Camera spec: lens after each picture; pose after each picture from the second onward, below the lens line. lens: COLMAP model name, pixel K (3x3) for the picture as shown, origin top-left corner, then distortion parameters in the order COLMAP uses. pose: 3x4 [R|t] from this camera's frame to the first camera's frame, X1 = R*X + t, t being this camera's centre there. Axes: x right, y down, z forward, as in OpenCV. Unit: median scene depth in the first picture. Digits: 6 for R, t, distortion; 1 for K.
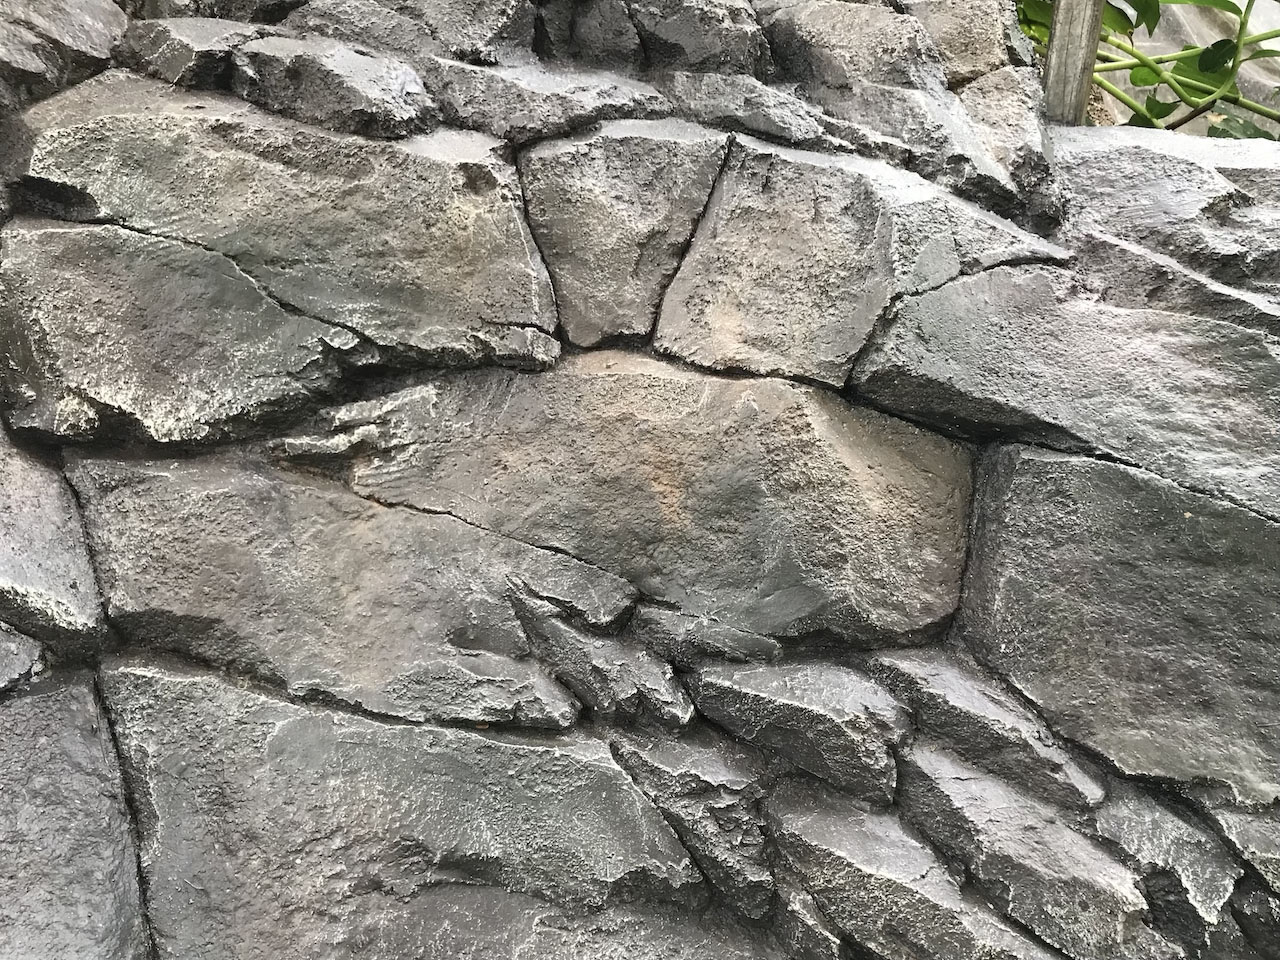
lens RADIAL K [[988.9, 0, 640.0], [0, 988.9, 480.0], [0, 0, 1]] dist [-0.002093, -0.007849]
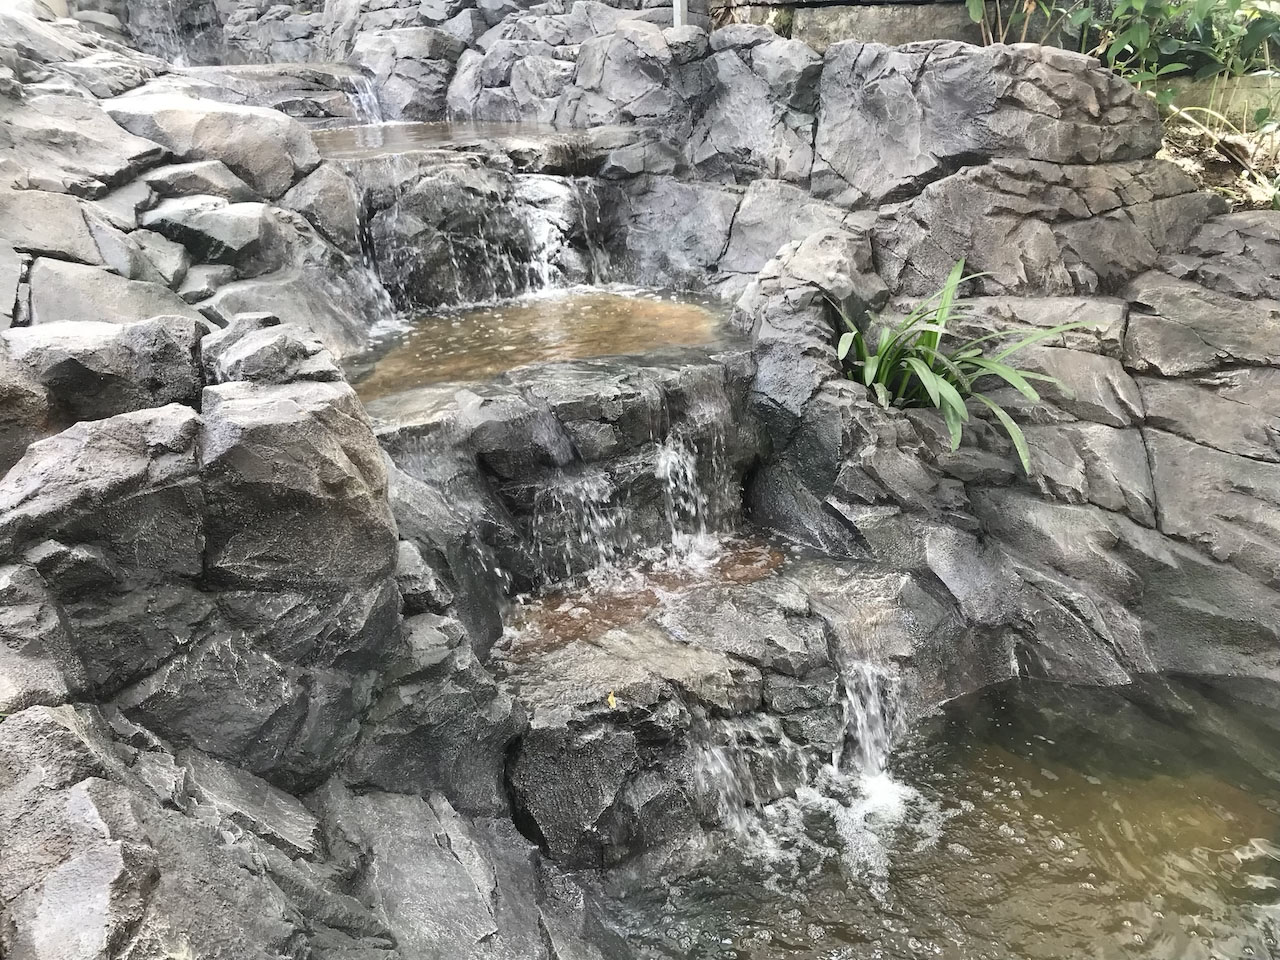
lens RADIAL K [[988.9, 0, 640.0], [0, 988.9, 480.0], [0, 0, 1]] dist [-0.002093, -0.007849]
pose [[0.861355, 0.183002, -0.473897, -0.347415], [-0.197810, 0.980058, 0.018923, 0.676529], [0.467909, 0.077442, 0.880377, -3.211008]]
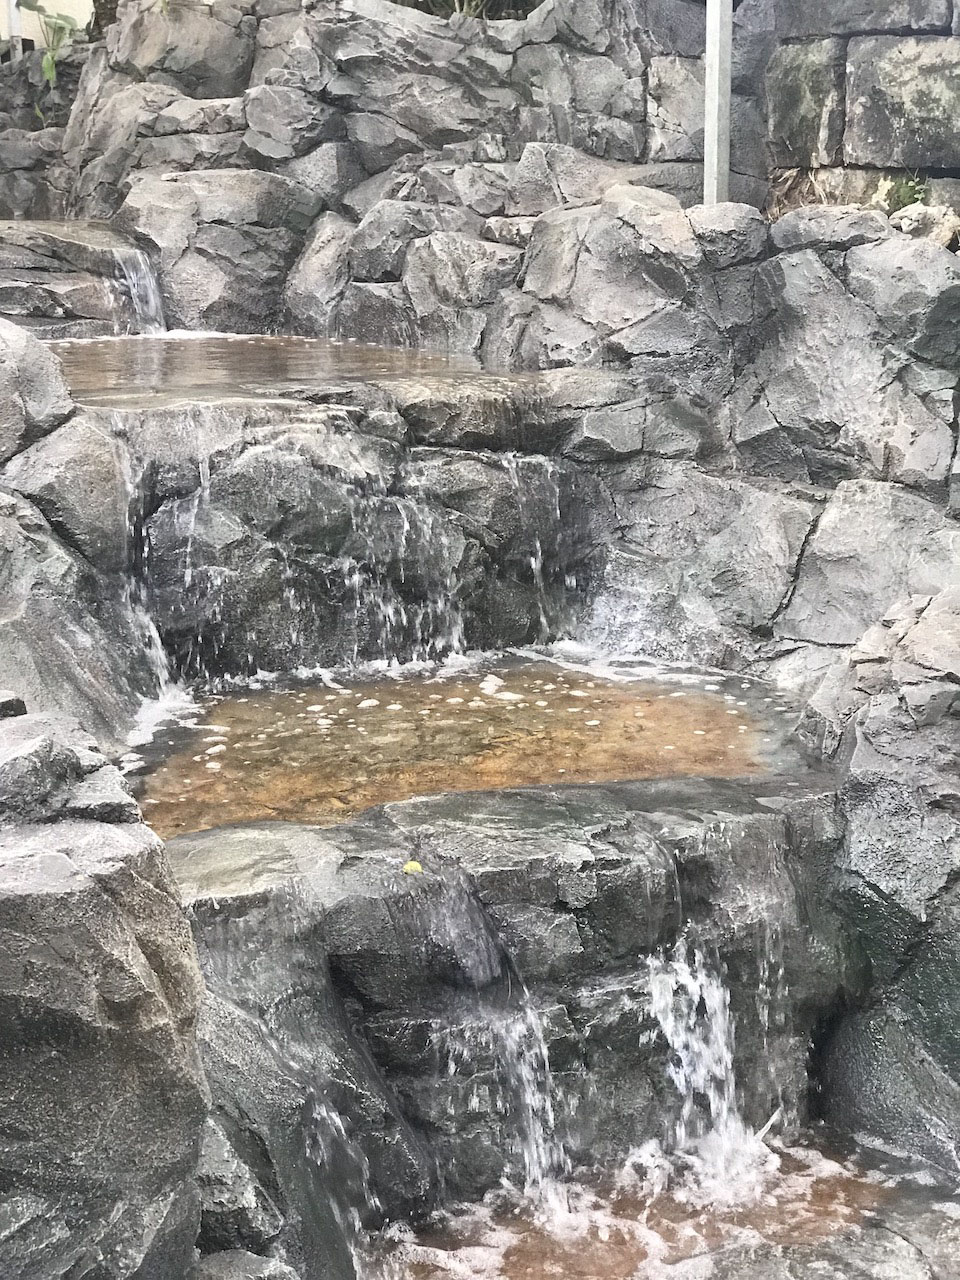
lens RADIAL K [[2046.5, 0, 480.0], [0, 2046.5, 640.0], [0, 0, 1]] dist [0.037691, -0.059181]
pose [[0.833361, 0.142908, -0.533936, -0.081635], [-0.255431, 0.956232, -0.142739, 0.667290], [0.490168, 0.255337, 0.833390, -4.552541]]
